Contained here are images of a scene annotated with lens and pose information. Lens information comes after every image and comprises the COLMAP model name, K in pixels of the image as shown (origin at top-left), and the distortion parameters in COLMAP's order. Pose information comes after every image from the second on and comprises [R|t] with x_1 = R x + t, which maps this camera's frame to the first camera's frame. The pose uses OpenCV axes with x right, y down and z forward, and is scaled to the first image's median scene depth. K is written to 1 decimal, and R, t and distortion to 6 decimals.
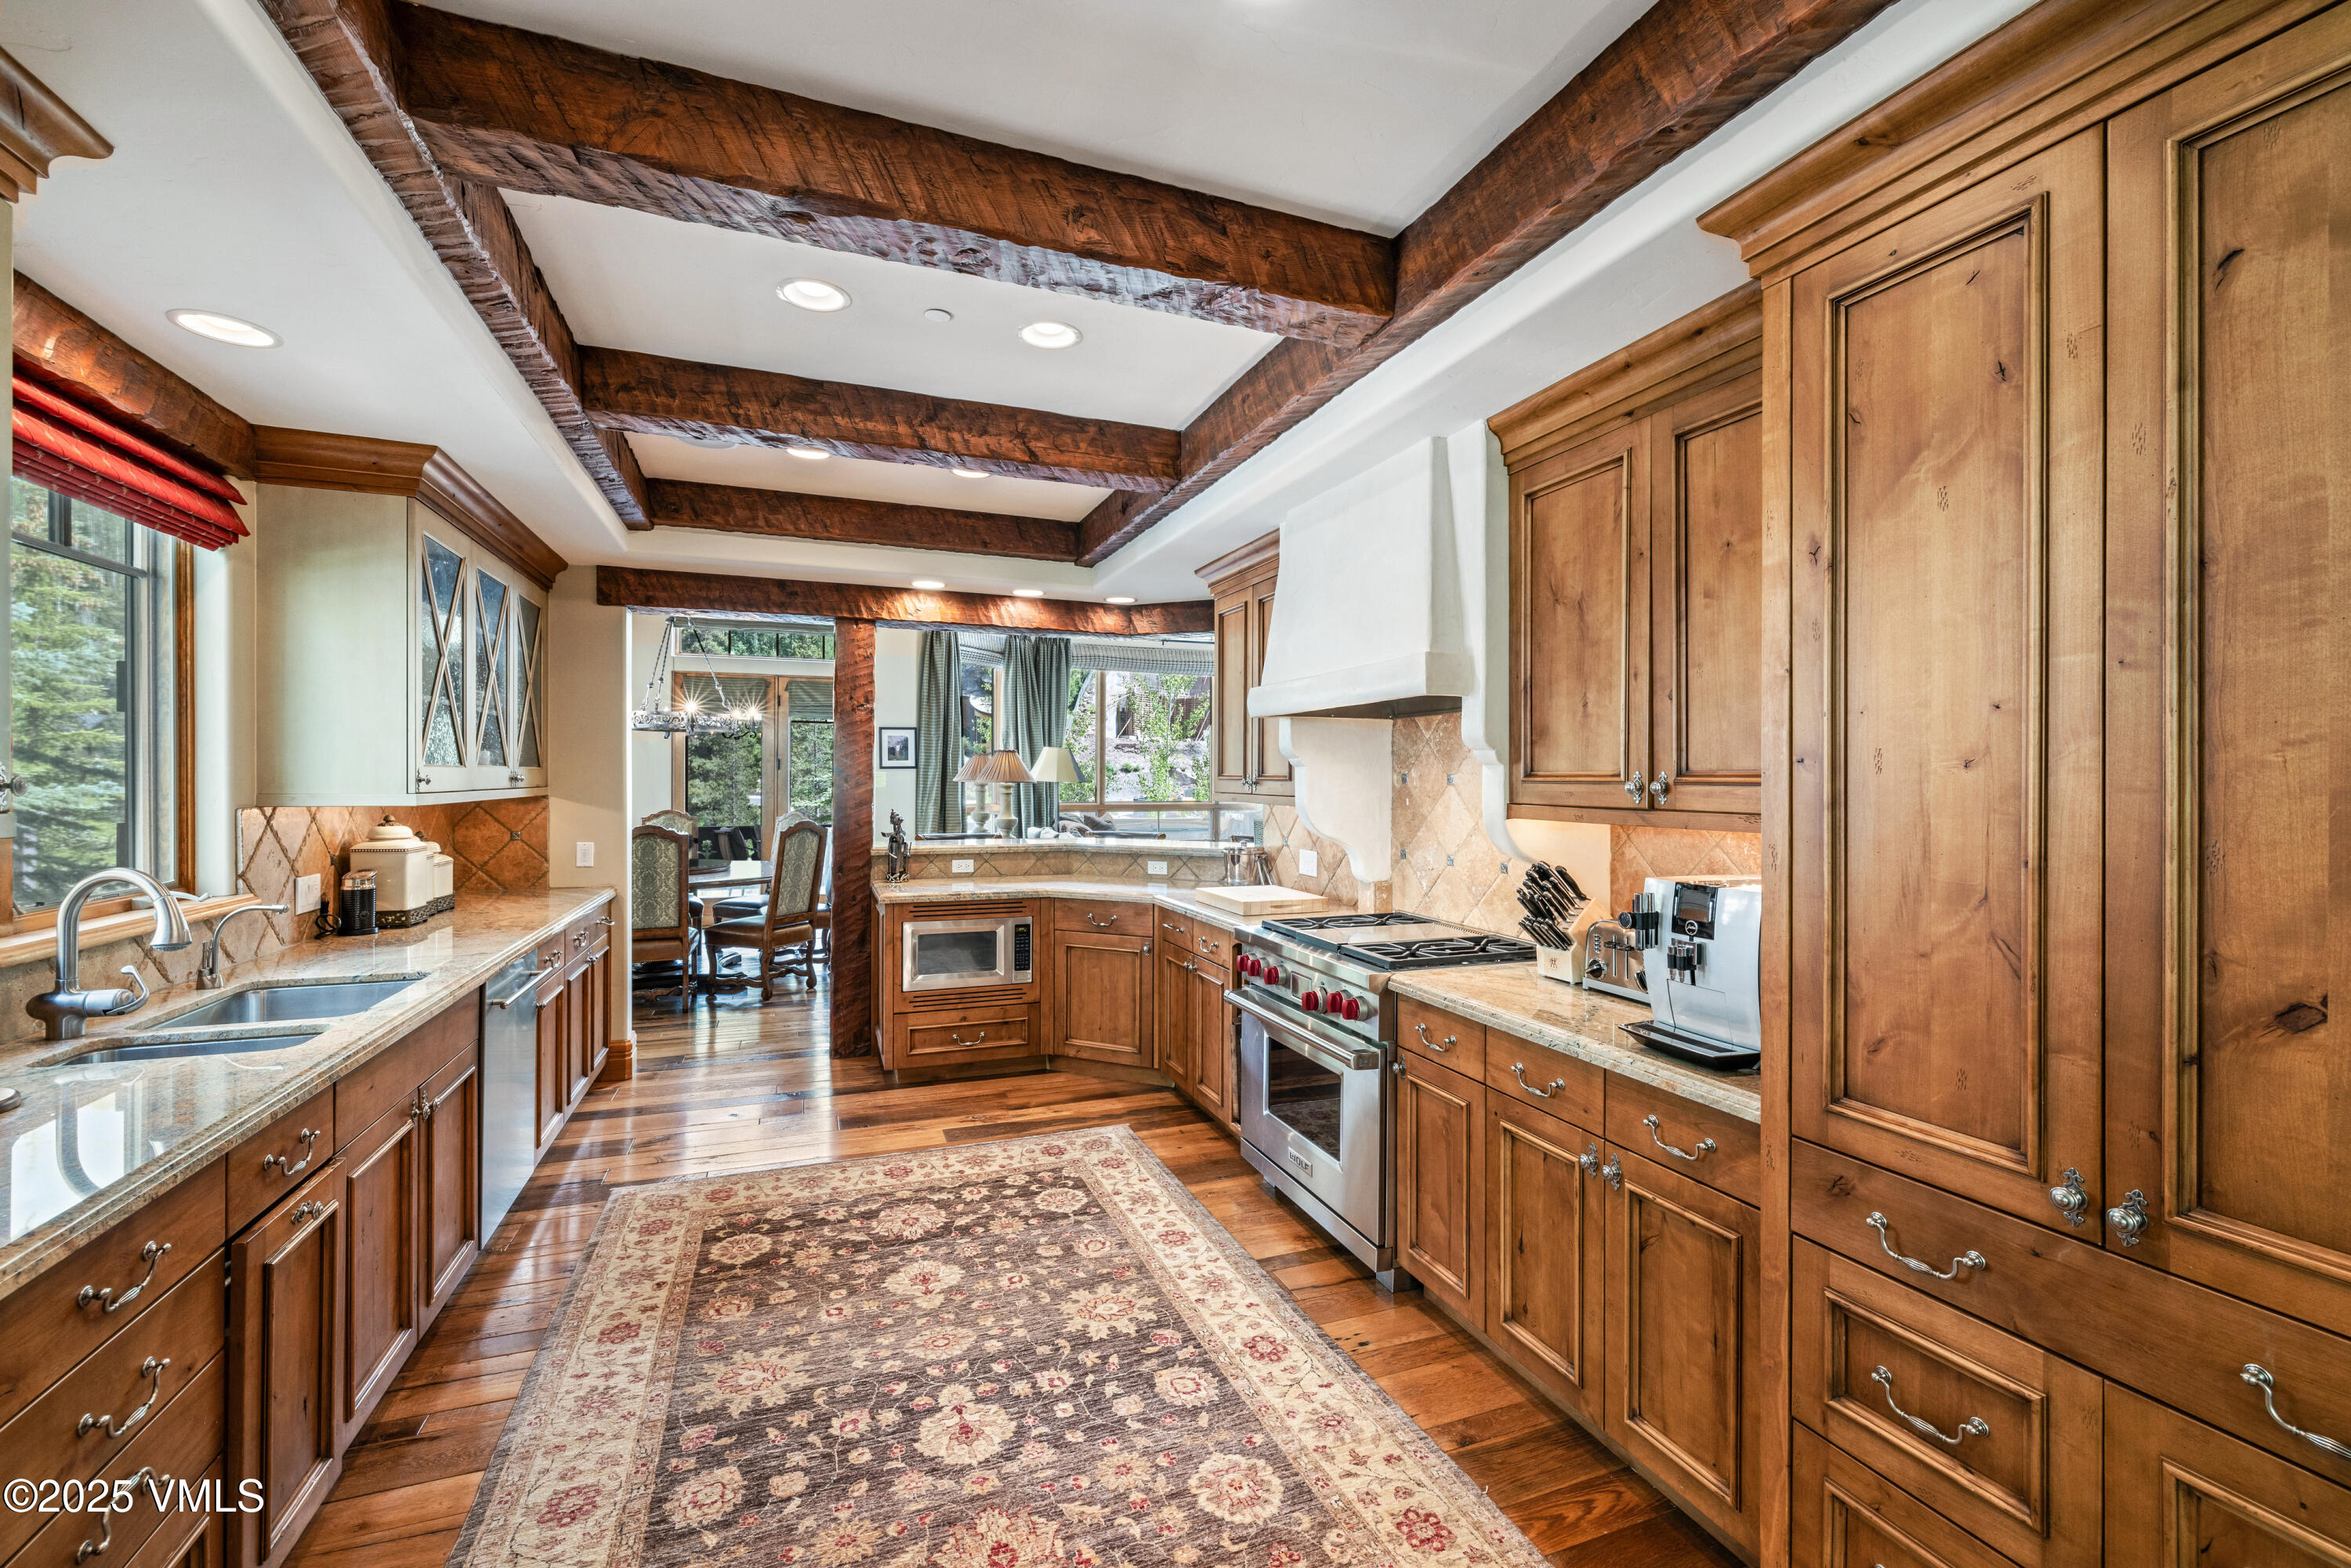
lens RADIAL K [[983.6, 0, 1181.3], [0, 983.6, 777.6], [0, 0, 1]] dist [0.000639, 0.000517]
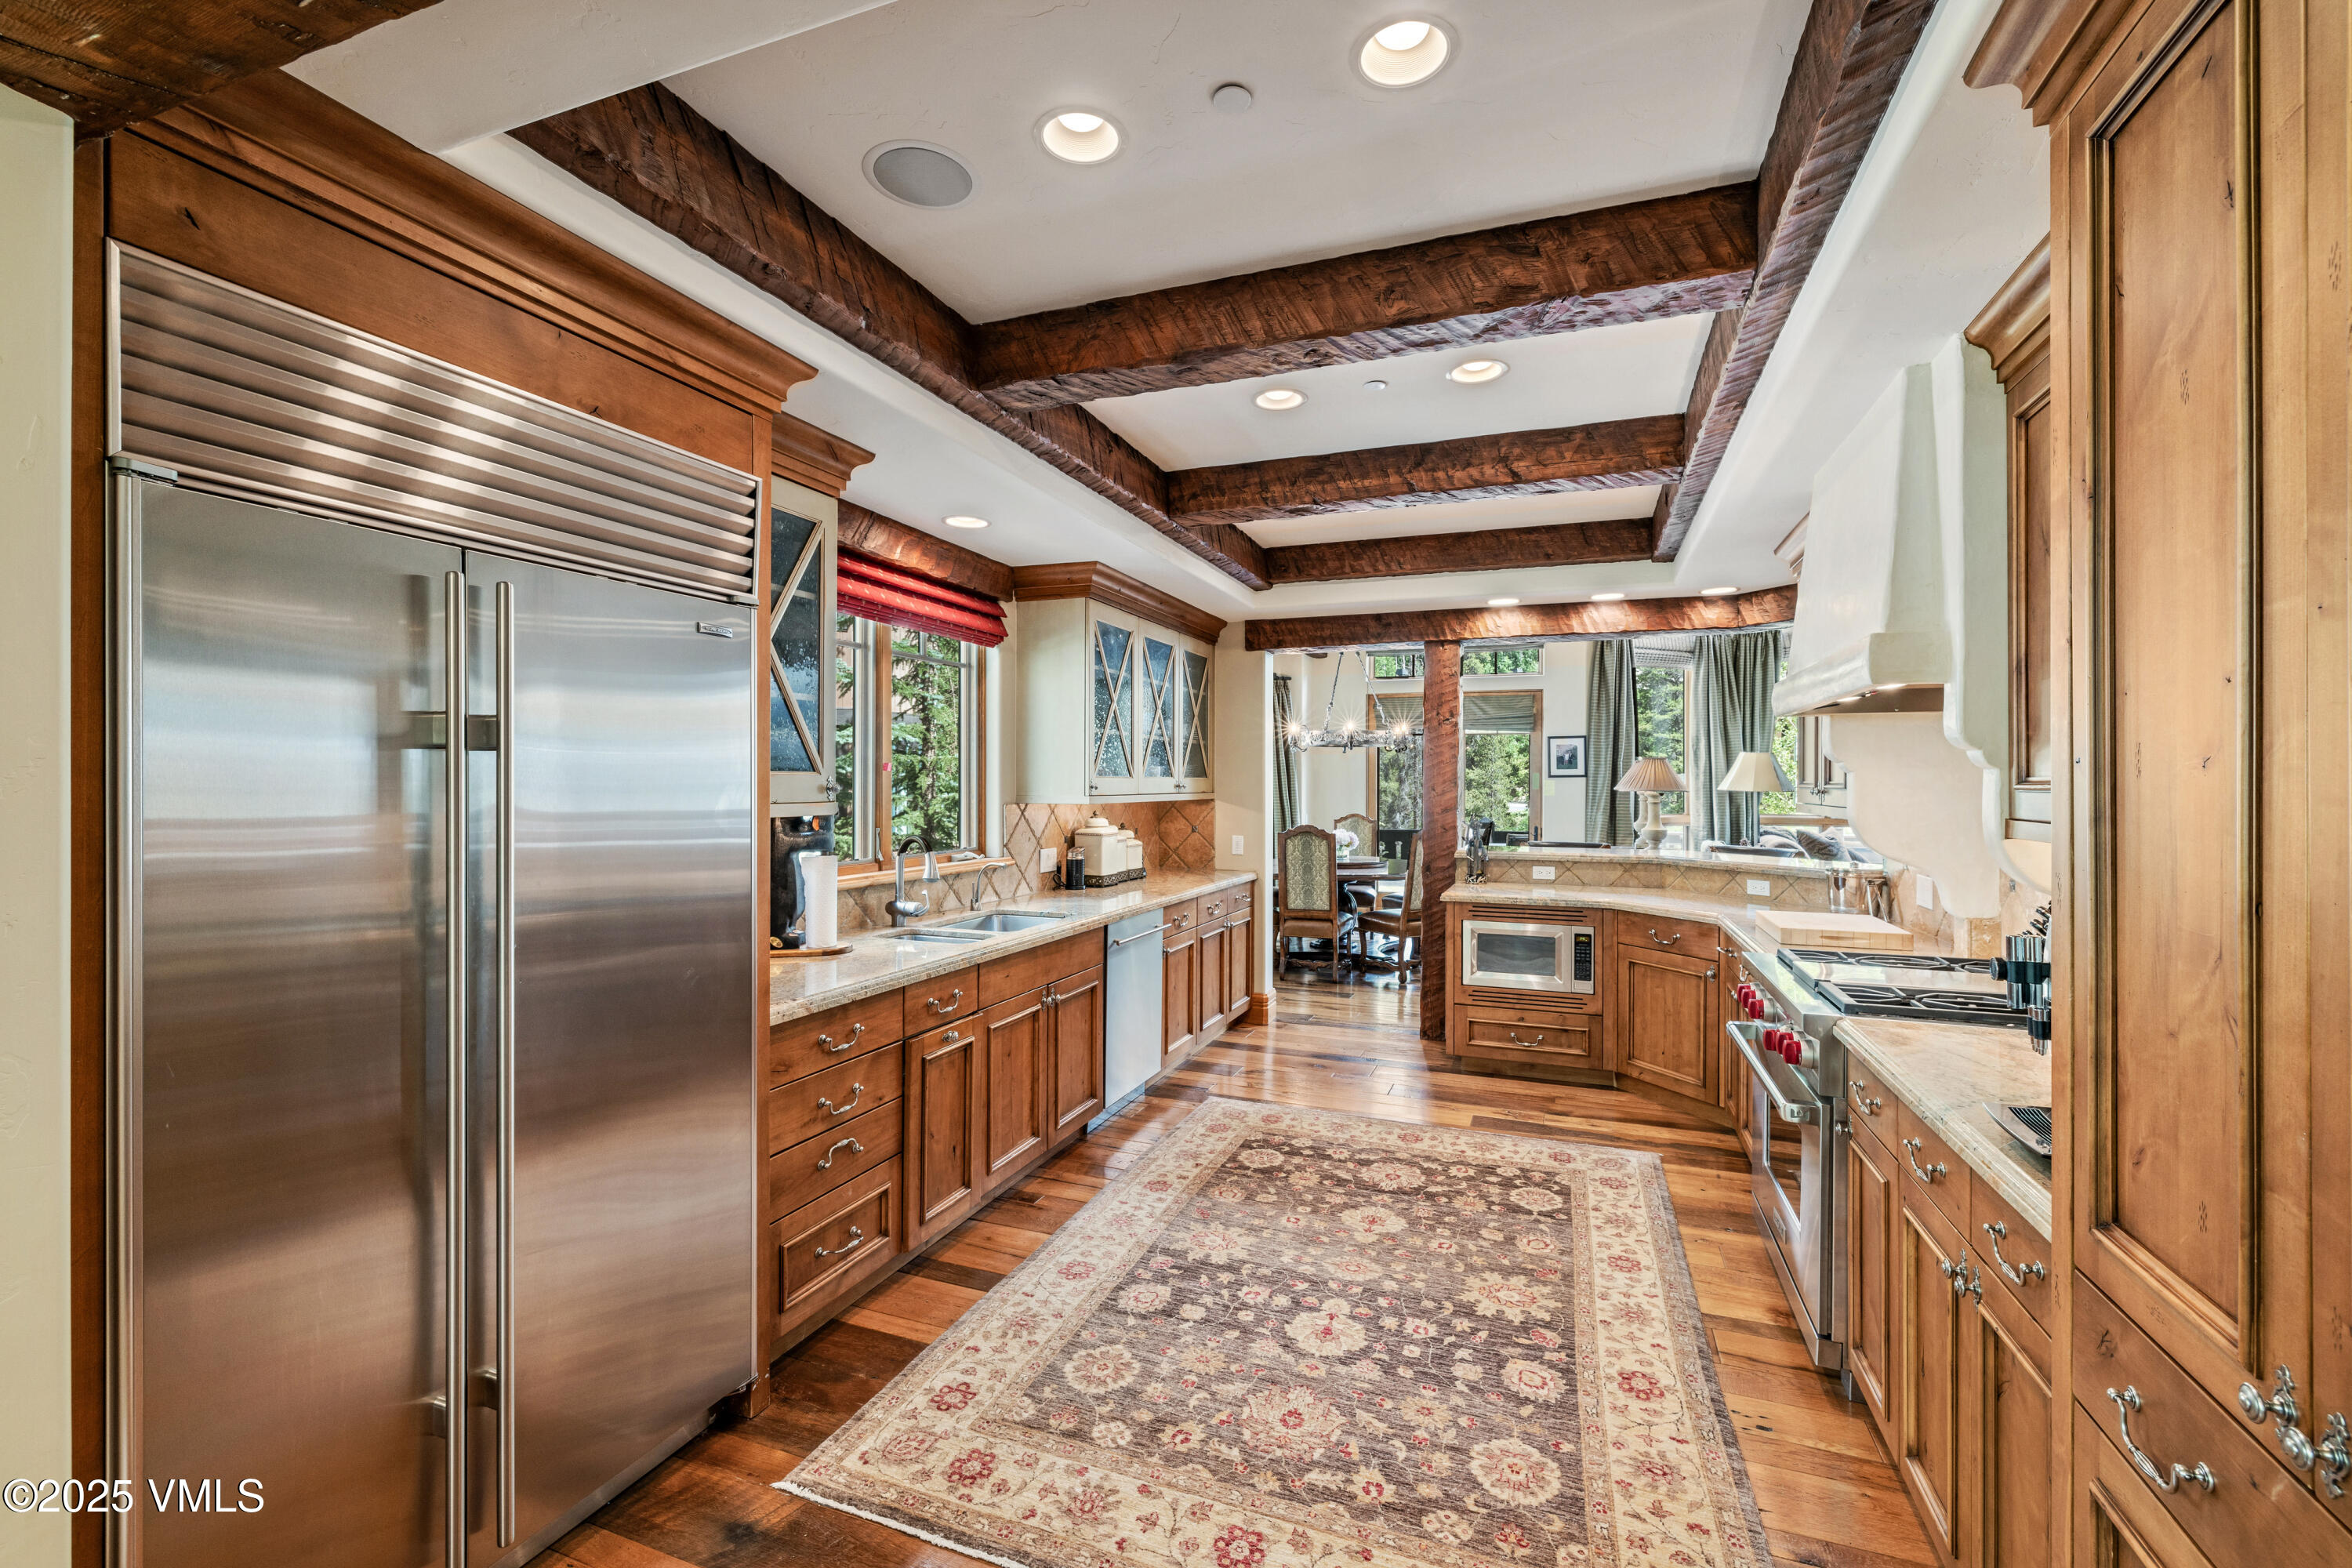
lens RADIAL K [[977.7, 0, 1187.3], [0, 977.7, 779.2], [0, 0, 1]] dist [-0.000952, 0.000042]
pose [[0.743032, -0.004024, -0.669243, 0.302694], [-0.001005, 0.999974, -0.007129, 0.001147], [0.669255, 0.005969, 0.743009, 0.001175]]
